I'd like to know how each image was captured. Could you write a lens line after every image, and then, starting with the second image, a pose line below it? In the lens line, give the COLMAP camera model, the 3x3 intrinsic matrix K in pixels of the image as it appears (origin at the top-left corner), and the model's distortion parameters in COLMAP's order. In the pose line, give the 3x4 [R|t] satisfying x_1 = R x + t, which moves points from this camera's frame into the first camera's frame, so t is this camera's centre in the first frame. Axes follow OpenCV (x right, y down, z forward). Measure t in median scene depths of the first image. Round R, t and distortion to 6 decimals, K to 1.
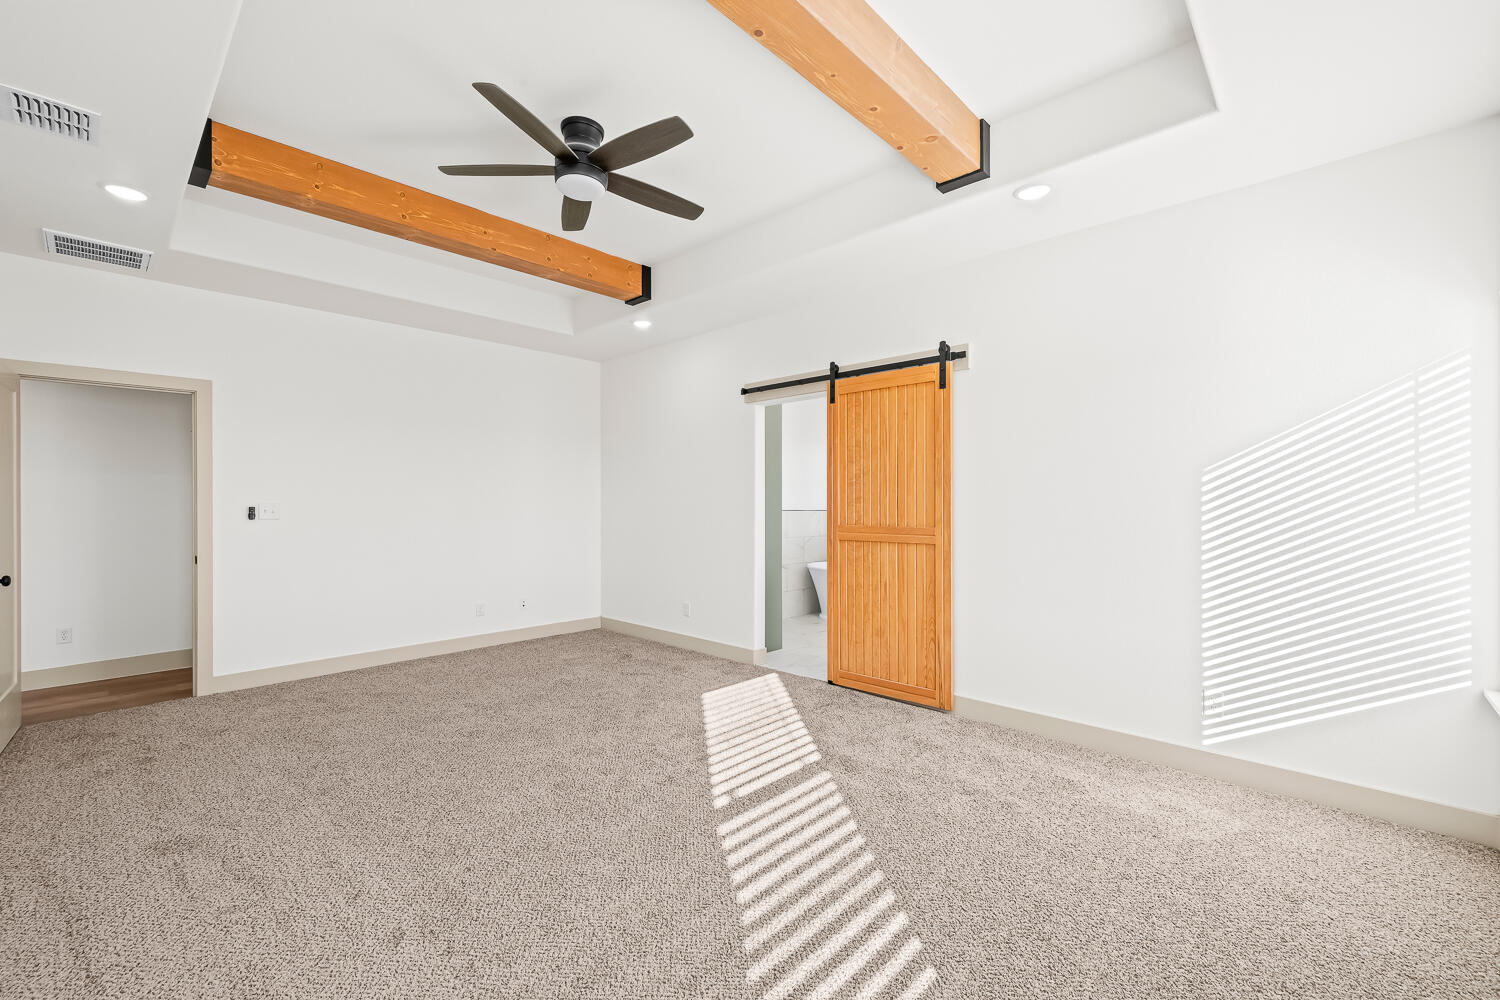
lens RADIAL K [[628.6, 0, 740.0], [0, 628.6, 500.8], [0, 0, 1]] dist [0.002425, 0.000005]
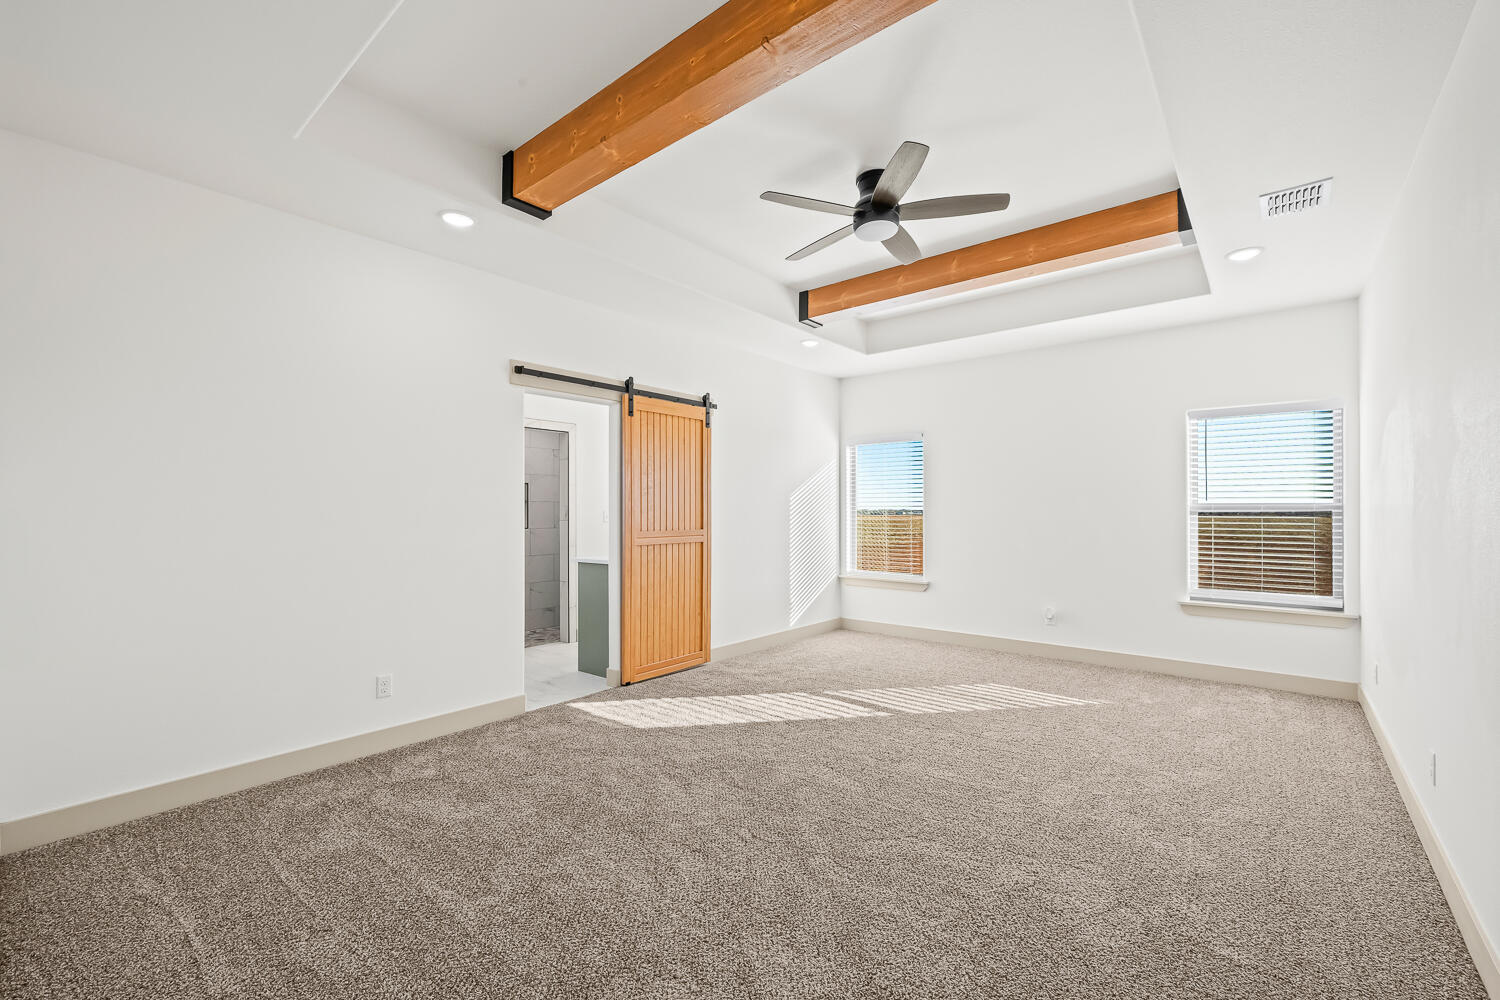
lens RADIAL K [[628.6, 0, 743.1], [0, 628.6, 505.9], [0, 0, 1]] dist [0.002425, 0.000005]
pose [[-0.065060, 0.010517, 0.997826, -0.972996], [0.000637, 0.999945, -0.010498, 0.006533], [-0.997881, -0.000048, -0.065063, 0.939467]]
